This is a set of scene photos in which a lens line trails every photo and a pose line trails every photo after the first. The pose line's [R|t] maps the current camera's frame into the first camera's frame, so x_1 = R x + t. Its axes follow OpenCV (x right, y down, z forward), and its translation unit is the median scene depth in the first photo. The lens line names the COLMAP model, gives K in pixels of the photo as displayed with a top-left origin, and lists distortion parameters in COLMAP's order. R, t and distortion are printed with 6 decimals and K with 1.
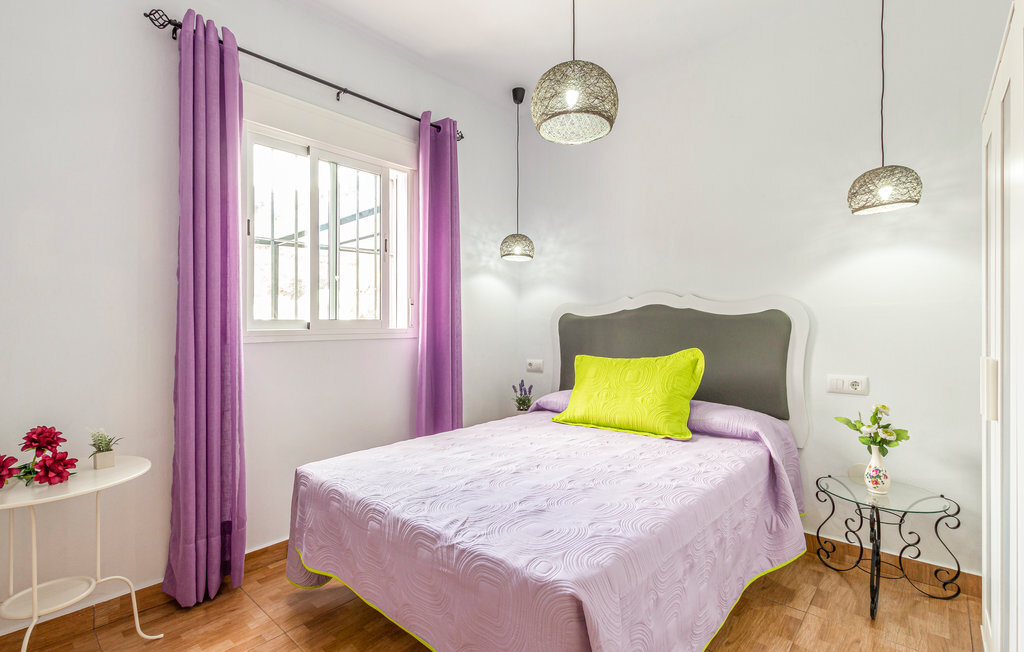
lens RADIAL K [[465.0, 0, 509.1], [0, 465.0, 322.1], [0, 0, 1]] dist [0.001732, 0.000088]
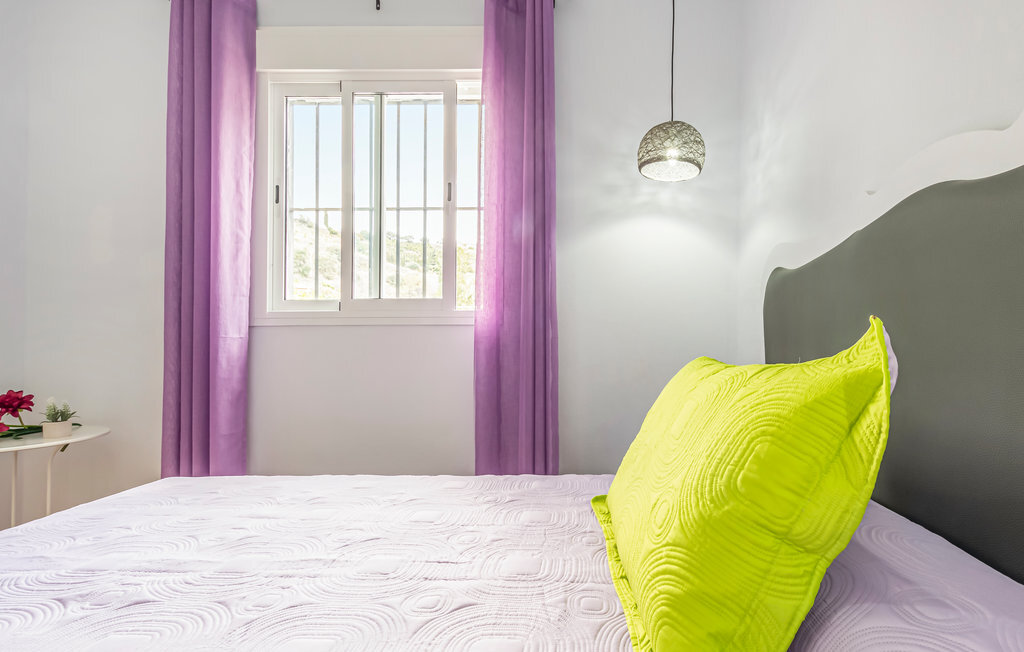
lens RADIAL K [[500.5, 0, 510.6], [0, 500.5, 325.4], [0, 0, 1]] dist [0.013940, -0.000725]
pose [[0.670941, -0.011989, -0.741414, 0.382655], [0.007161, 0.999927, -0.009689, 0.047785], [0.741476, 0.001192, 0.670978, 0.598924]]
